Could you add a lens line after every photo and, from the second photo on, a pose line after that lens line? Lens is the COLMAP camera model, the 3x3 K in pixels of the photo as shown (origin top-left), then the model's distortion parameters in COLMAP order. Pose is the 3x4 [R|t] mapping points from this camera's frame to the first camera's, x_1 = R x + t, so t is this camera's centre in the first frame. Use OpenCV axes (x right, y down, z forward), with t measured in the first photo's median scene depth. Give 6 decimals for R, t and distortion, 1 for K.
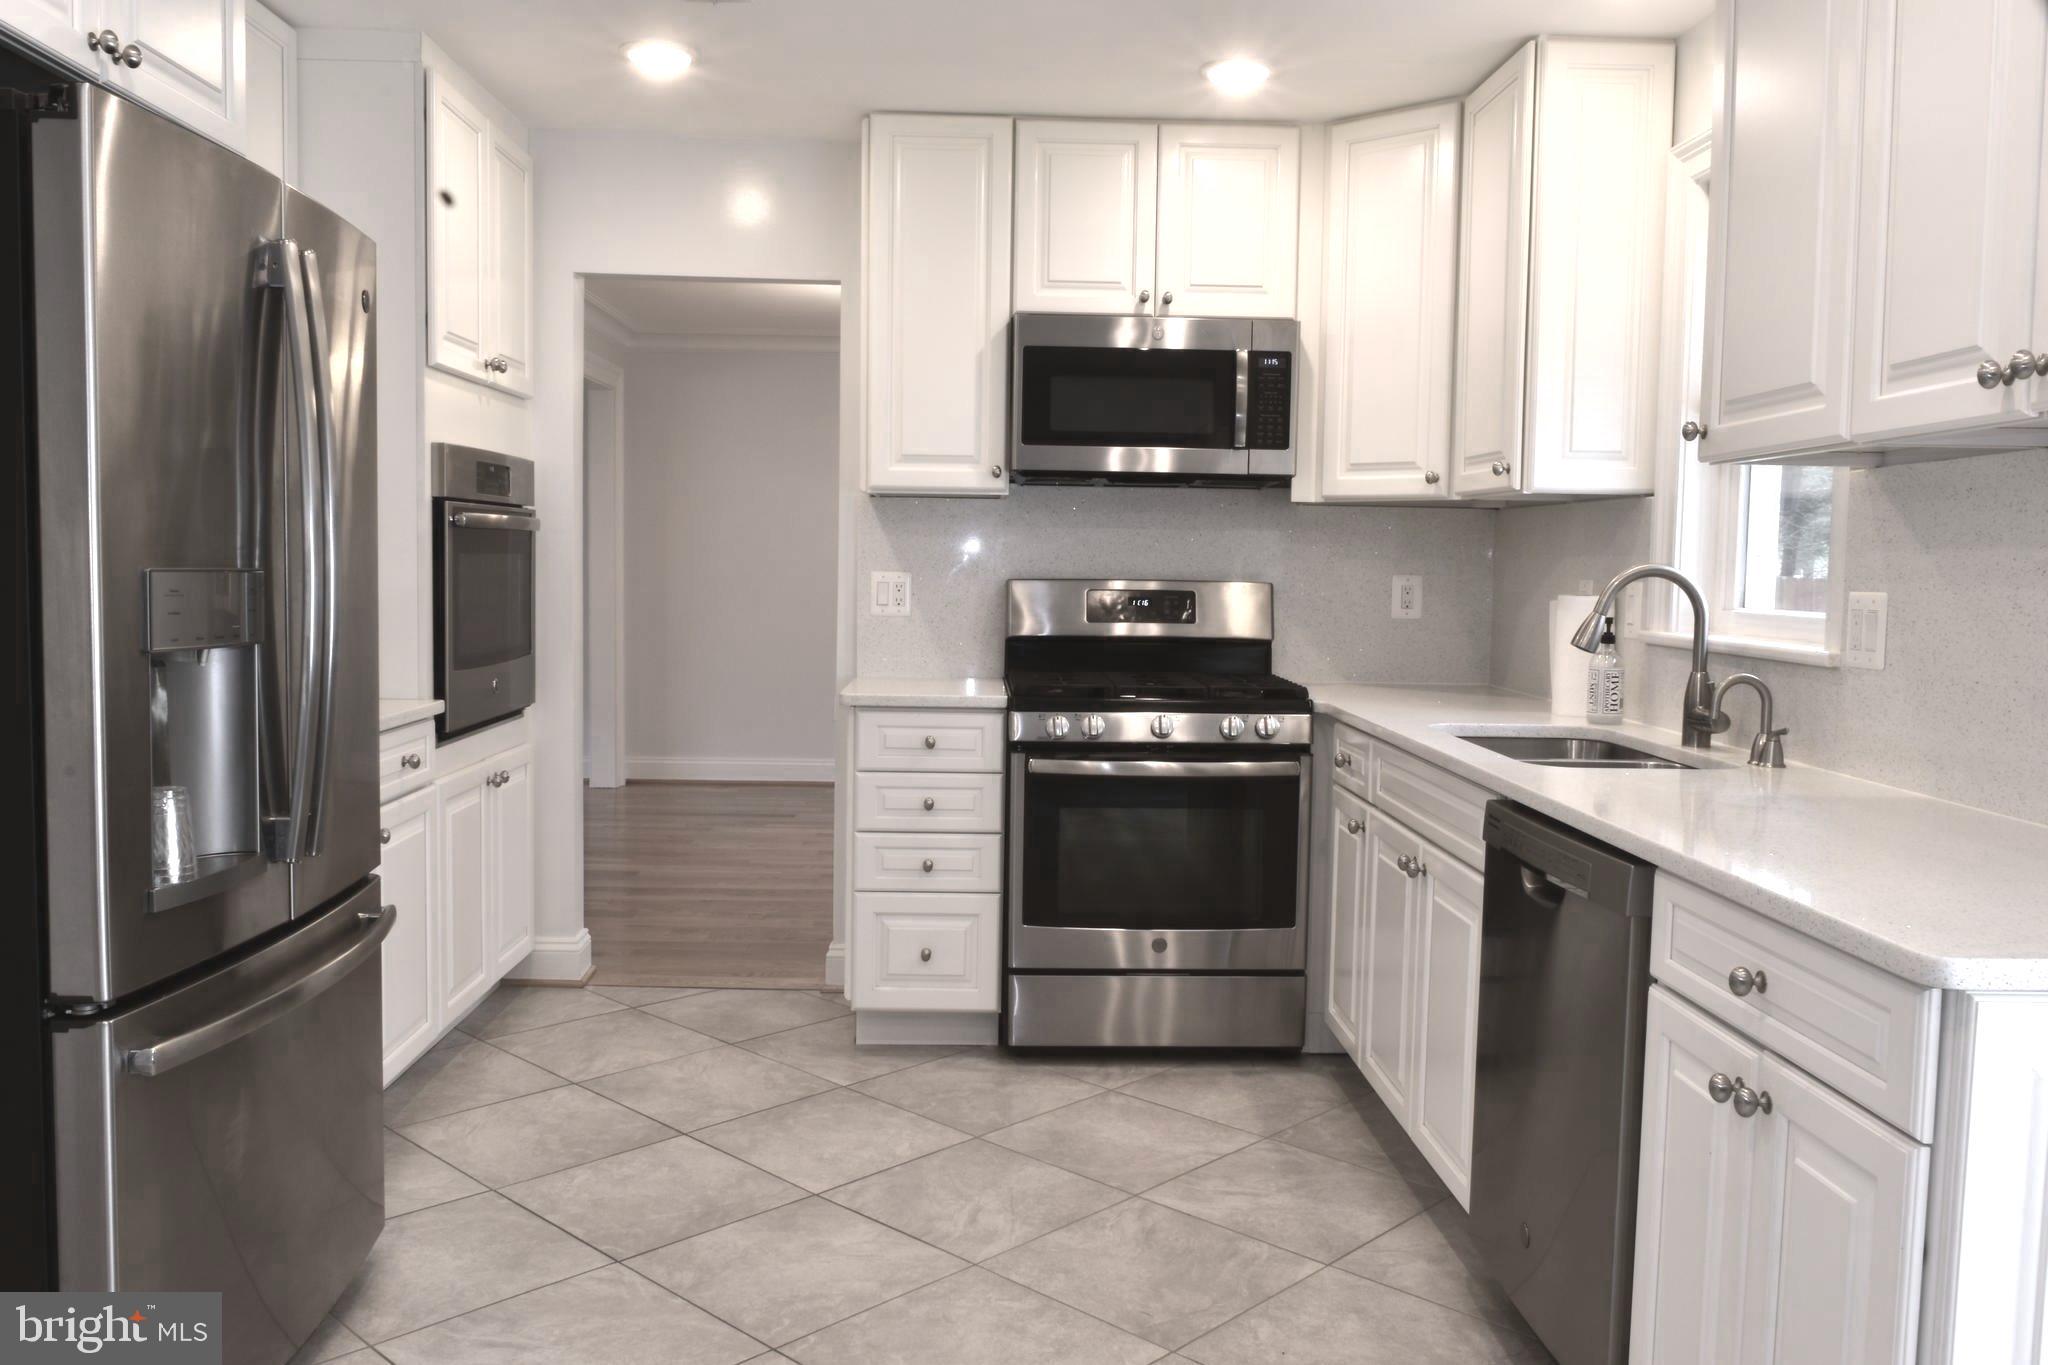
lens RADIAL K [[1584.2, 0, 1054.5], [0, 1584.2, 670.8], [0, 0, 1]] dist [-0.031895, 0.034930]
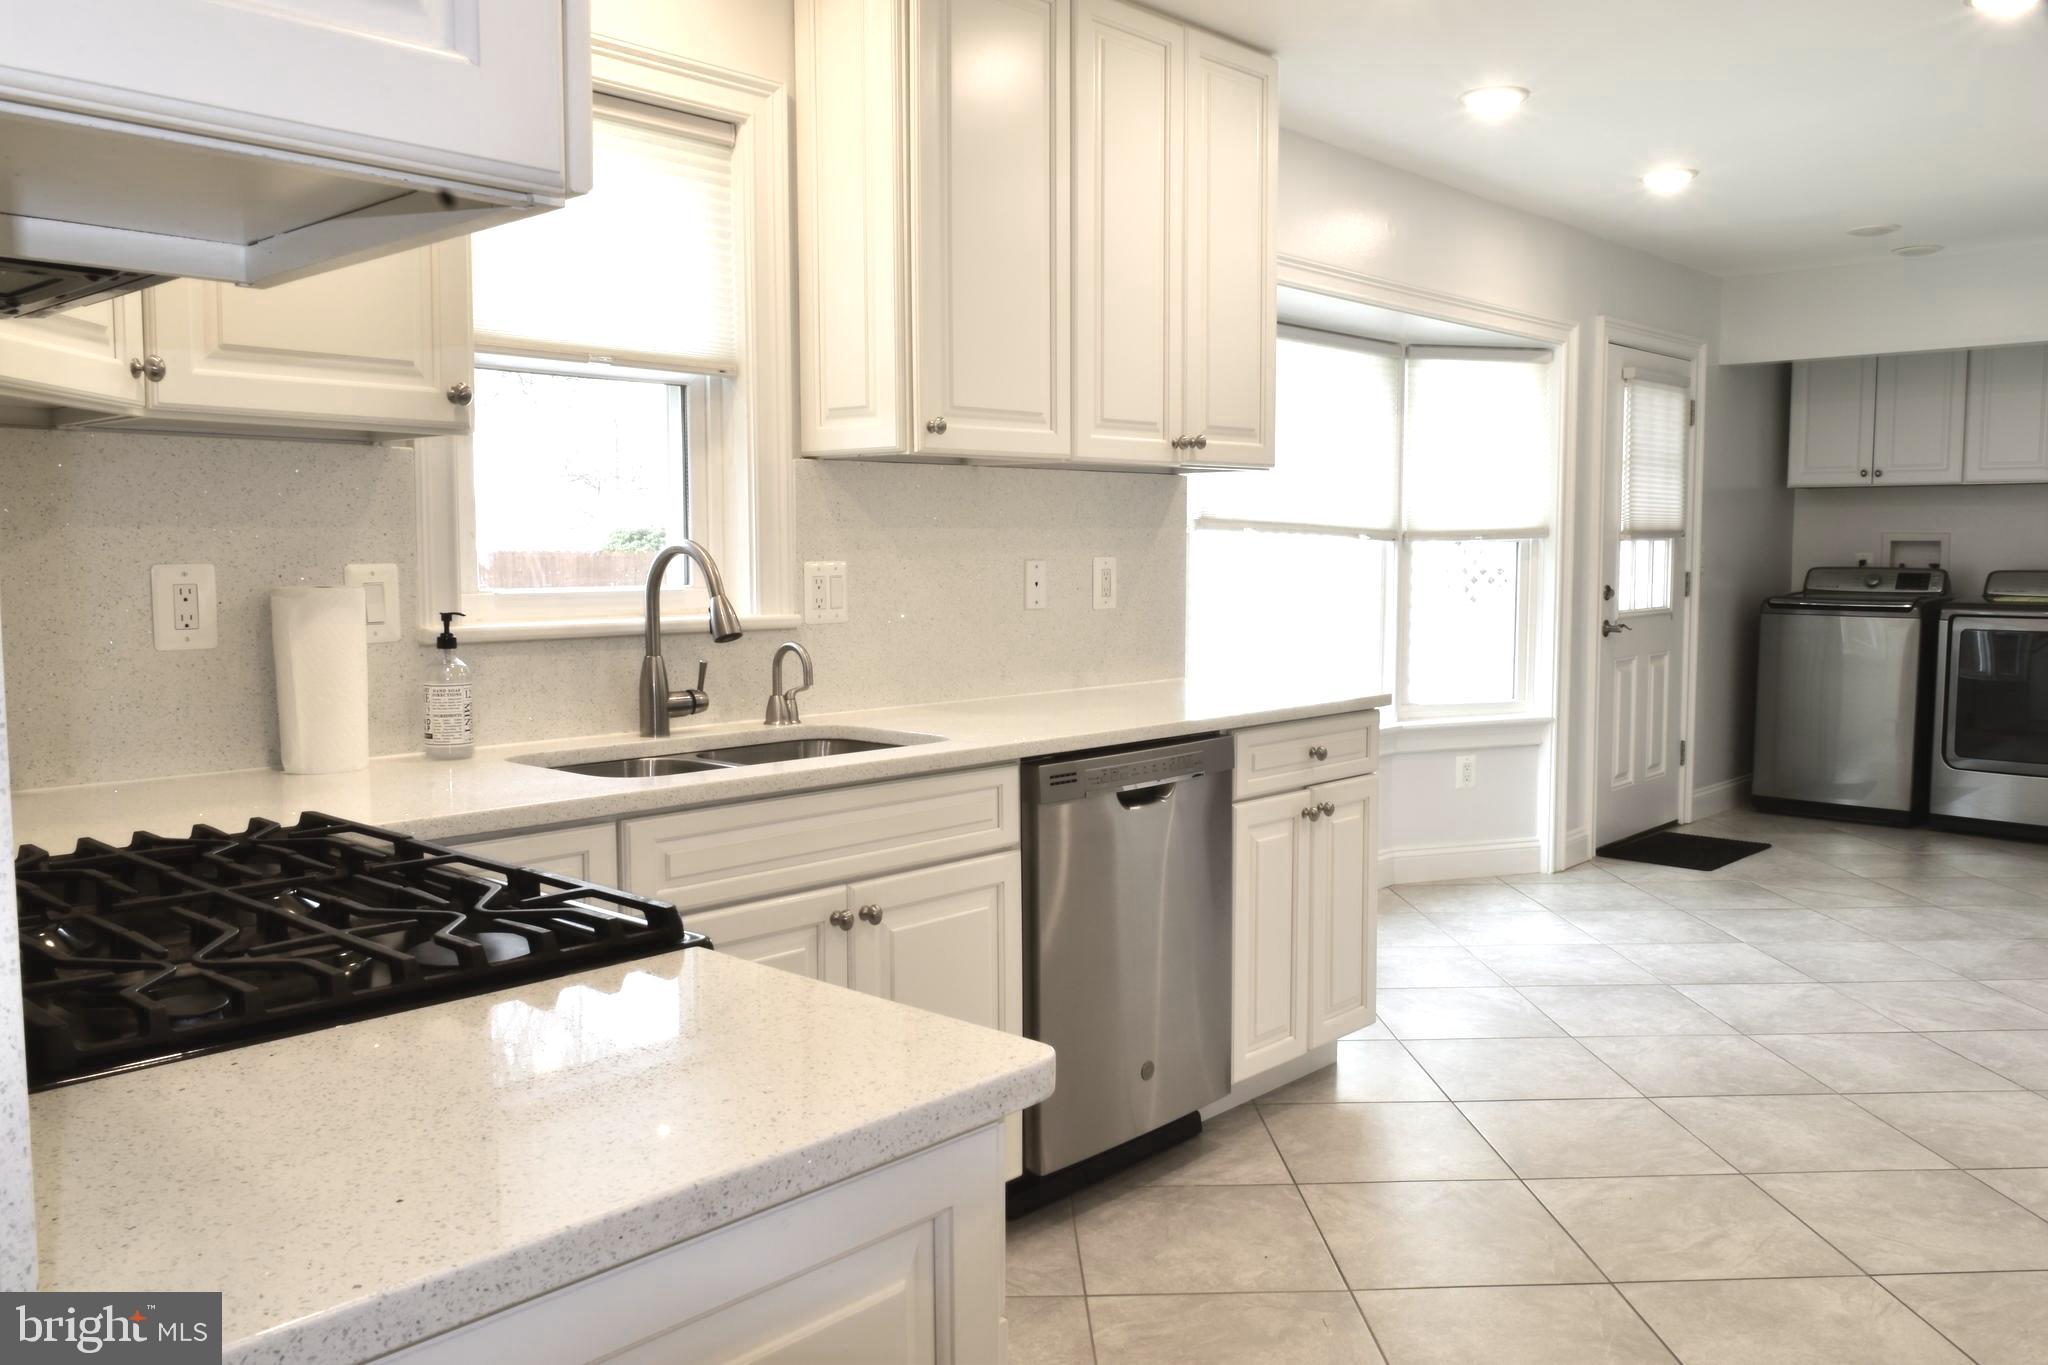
lens RADIAL K [[1584.2, 0, 1016.5], [0, 1584.2, 662.0], [0, 0, 1]] dist [-0.031895, 0.034930]
pose [[-0.693553, -0.070106, 0.716987, -0.323367], [0.038487, 0.990227, 0.134052, -0.089674], [-0.719377, 0.120567, -0.684076, 1.188216]]
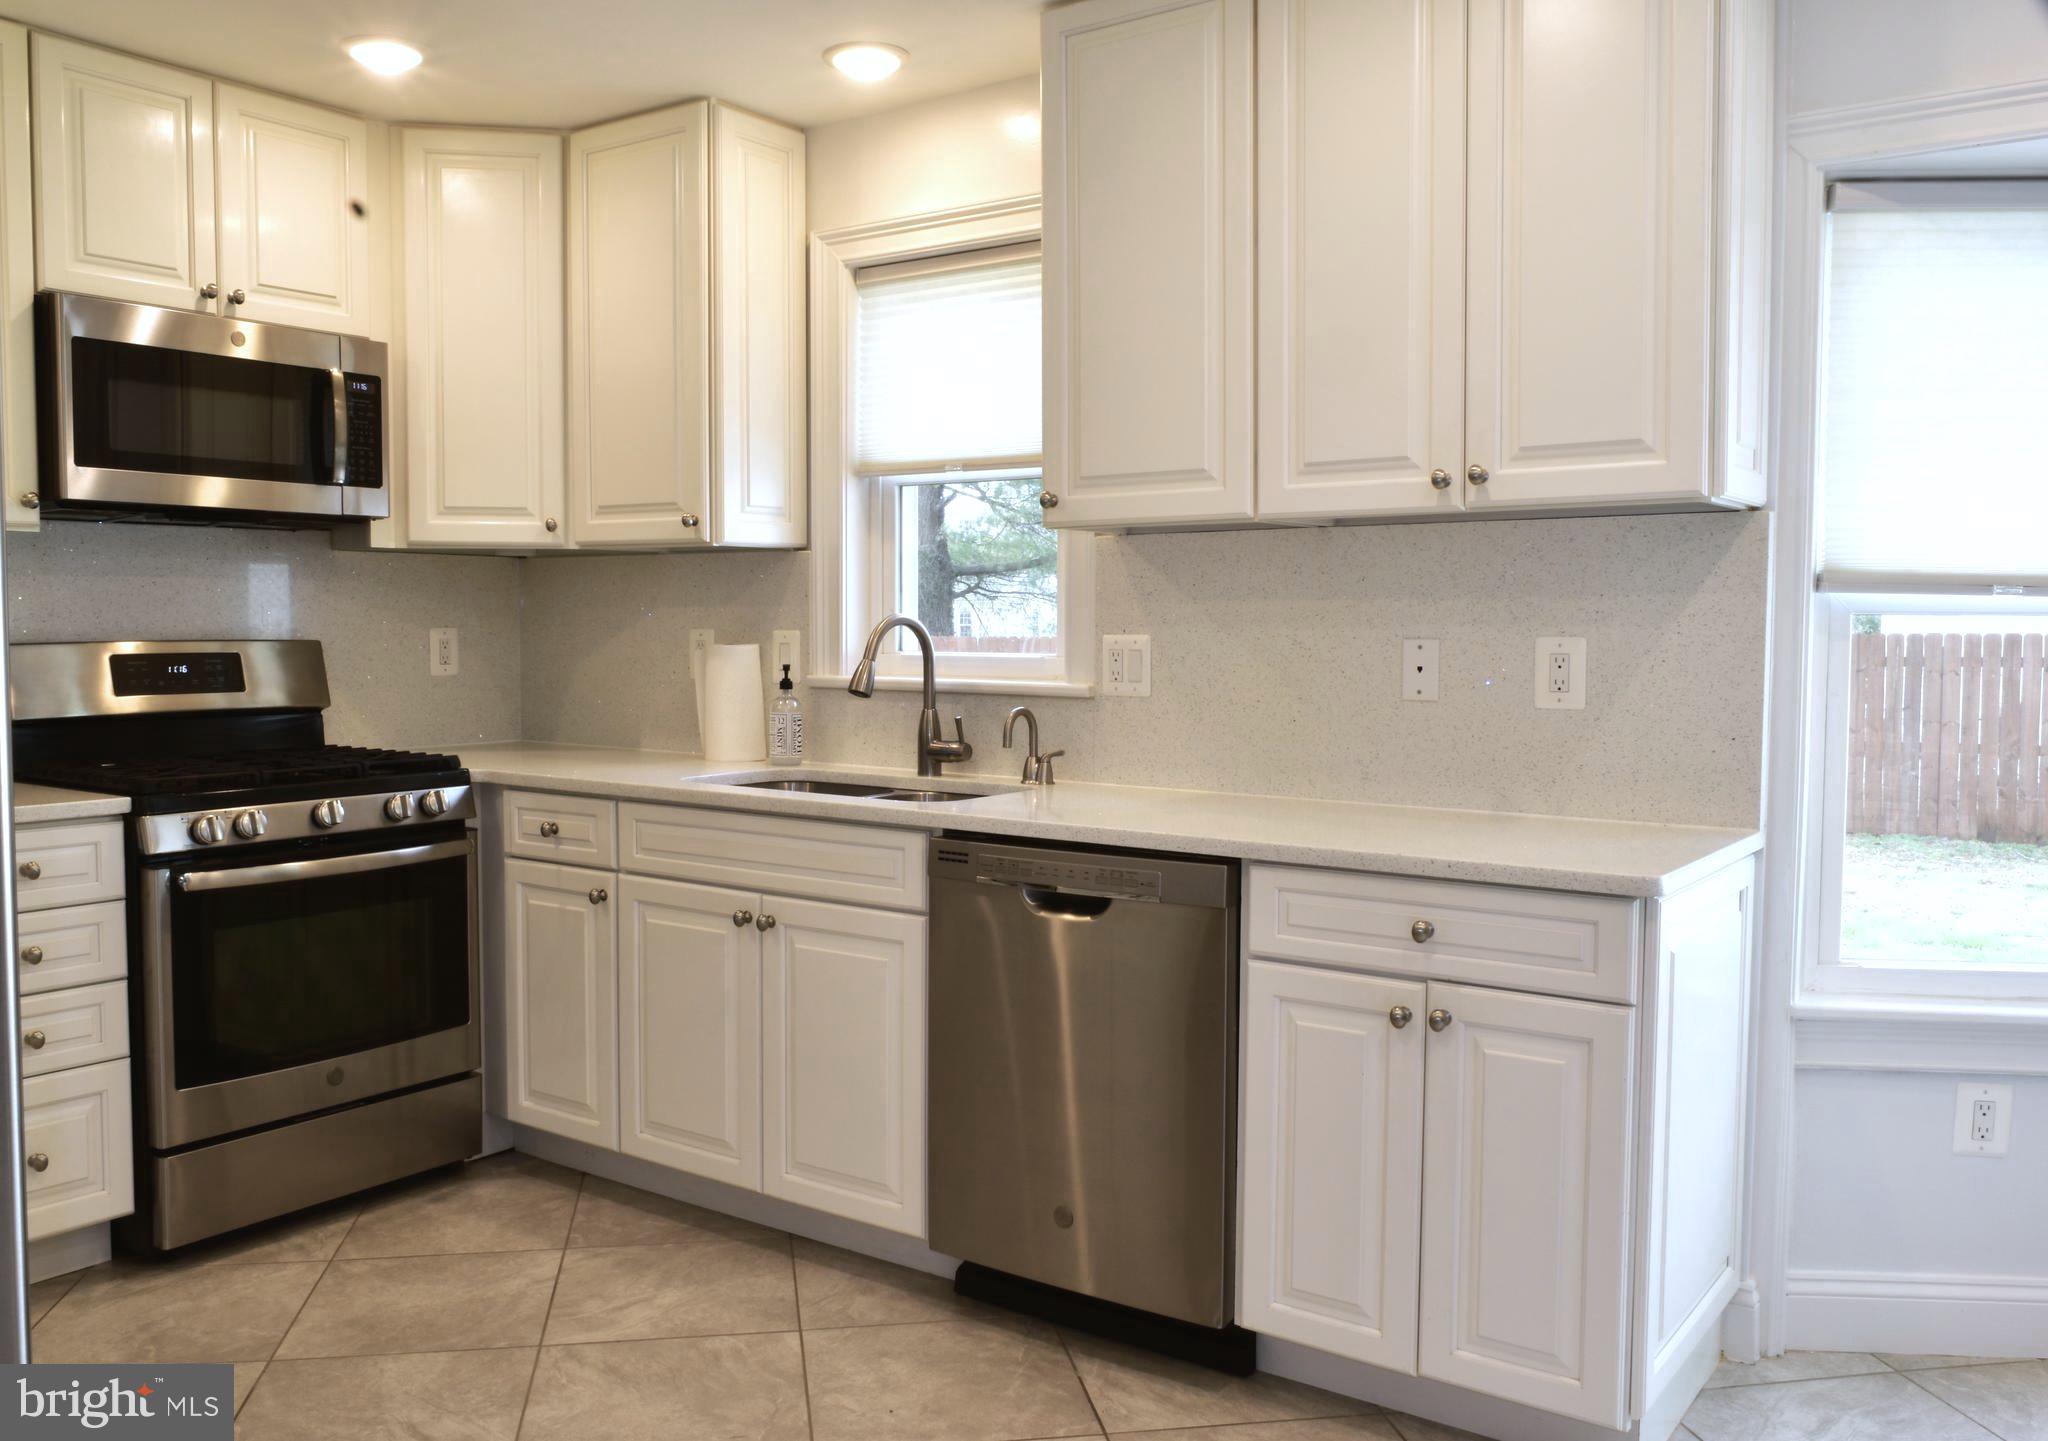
lens RADIAL K [[1646.1, 0, 981.9], [0, 1646.1, 711.5], [0, 0, 1]] dist [-0.024608, -0.000256]
pose [[0.627133, -0.058982, 0.776676, -0.385487], [0.061842, 0.997751, 0.025836, -0.020618], [-0.776453, 0.031829, 0.629370, 0.186315]]
